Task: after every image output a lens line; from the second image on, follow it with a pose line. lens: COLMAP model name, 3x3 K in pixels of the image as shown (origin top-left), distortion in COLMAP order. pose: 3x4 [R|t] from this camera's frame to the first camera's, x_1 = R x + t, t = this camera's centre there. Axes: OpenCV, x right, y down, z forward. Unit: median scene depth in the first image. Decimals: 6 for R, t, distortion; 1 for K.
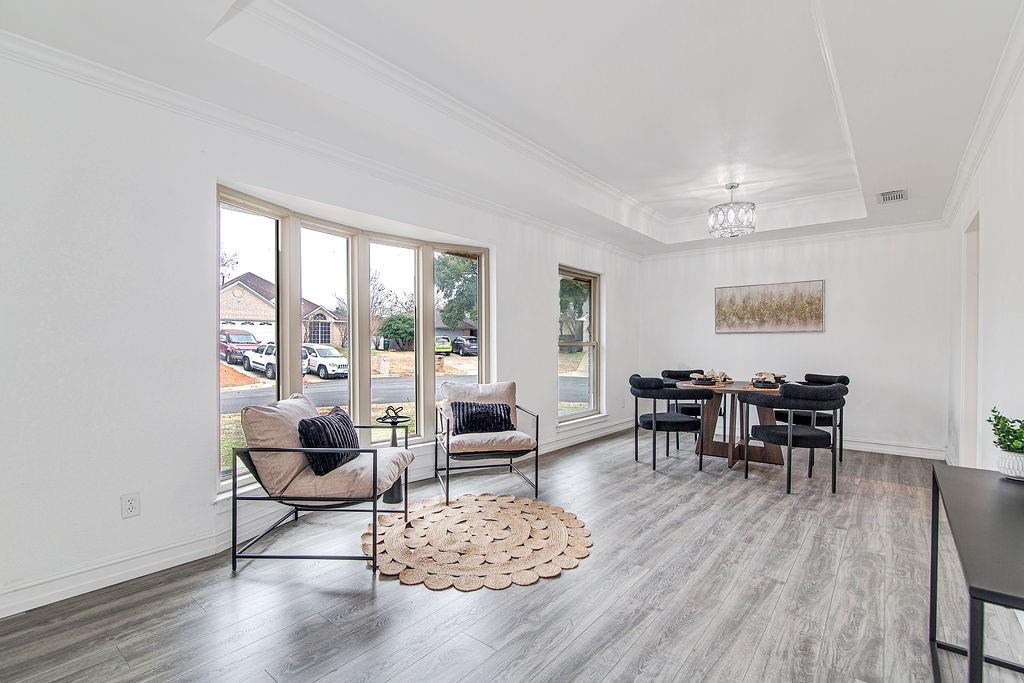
lens RADIAL K [[471.6, 0, 510.1], [0, 471.6, 359.9], [0, 0, 1]] dist [-0.000900, -0.000126]
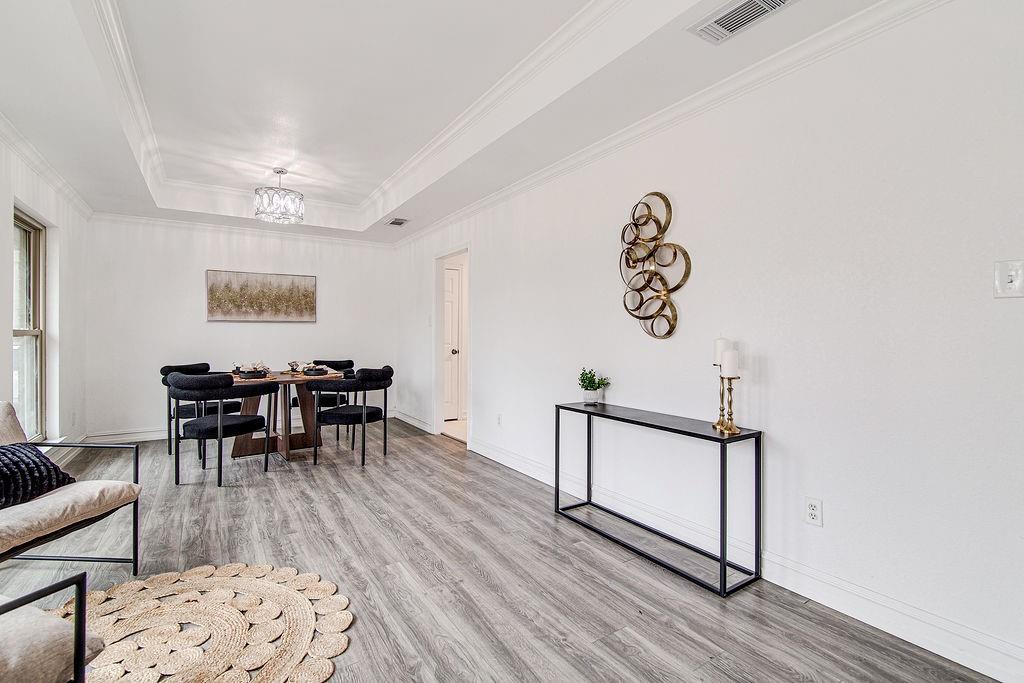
lens RADIAL K [[469.5, 0, 512.0], [0, 469.5, 341.5], [0, 0, 1]] dist [-0.003000, -0.000276]
pose [[0.311314, -0.015039, 0.950188, -0.374417], [0.030353, 0.999522, 0.005875, -0.009783], [-0.949822, 0.027012, 0.311621, 0.311085]]
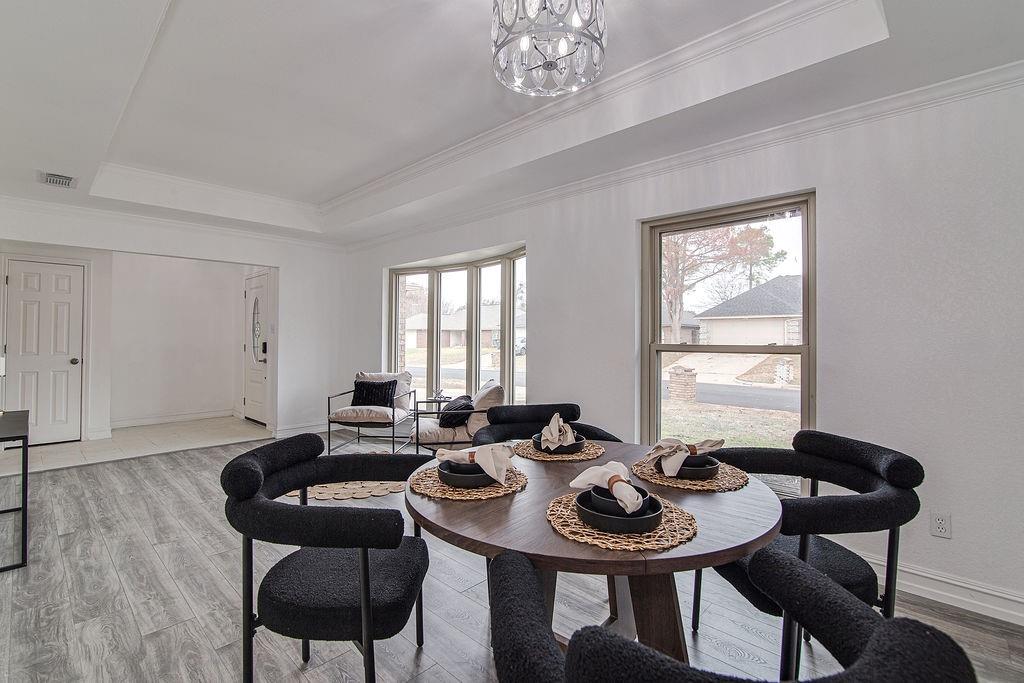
lens RADIAL K [[472.9, 0, 511.9], [0, 472.9, 329.9], [0, 0, 1]] dist [-0.000738, -0.000062]
pose [[-0.090045, -0.016921, -0.995794, 1.096773], [-0.035787, 0.999265, -0.013744, -0.061391], [0.995295, 0.034399, -0.090584, 1.282631]]
